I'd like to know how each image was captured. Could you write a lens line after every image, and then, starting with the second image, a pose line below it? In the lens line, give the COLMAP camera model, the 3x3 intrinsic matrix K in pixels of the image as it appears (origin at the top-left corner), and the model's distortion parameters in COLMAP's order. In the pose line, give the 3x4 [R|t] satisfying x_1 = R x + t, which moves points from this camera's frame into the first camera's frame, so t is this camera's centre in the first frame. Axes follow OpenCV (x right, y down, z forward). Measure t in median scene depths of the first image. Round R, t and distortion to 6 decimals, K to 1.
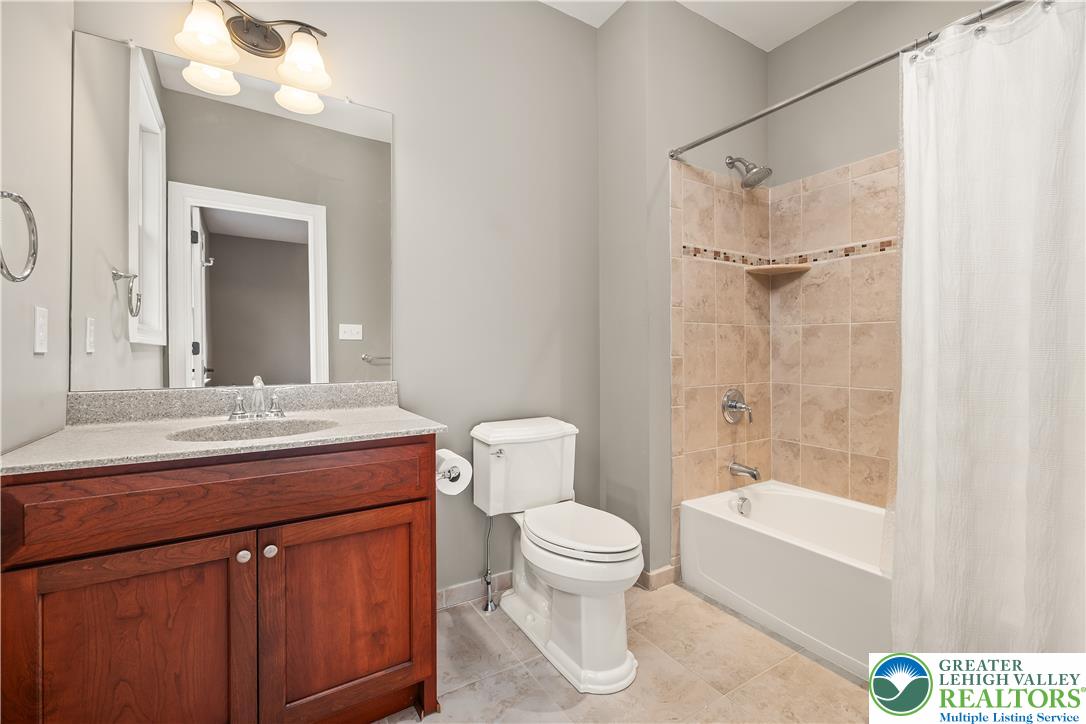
lens RADIAL K [[469.3, 0, 542.7], [0, 469.3, 359.9], [0, 0, 1]] dist [0.000956, -0.000079]
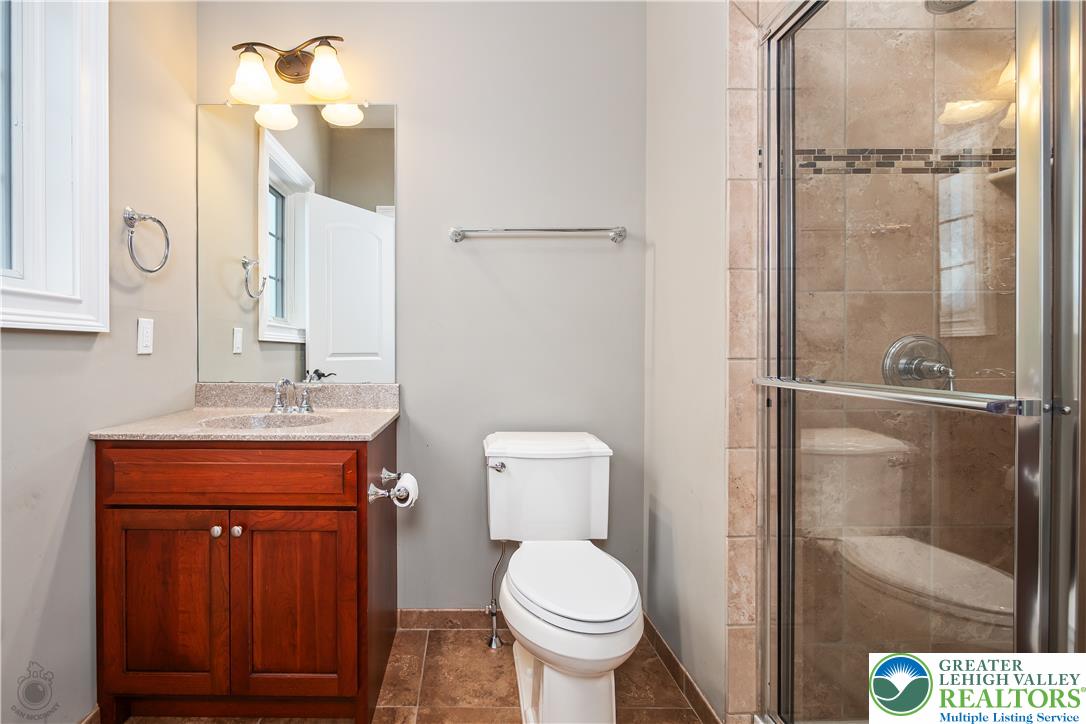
lens RADIAL K [[520.3, 0, 542.1], [0, 520.3, 356.6], [0, 0, 1]] dist [-0.000486, -0.000096]
pose [[0.835543, 0.007895, -0.549368, 0.594021], [-0.001325, 0.999923, 0.012354, -0.018055], [0.549424, -0.009594, 0.835489, 0.316209]]
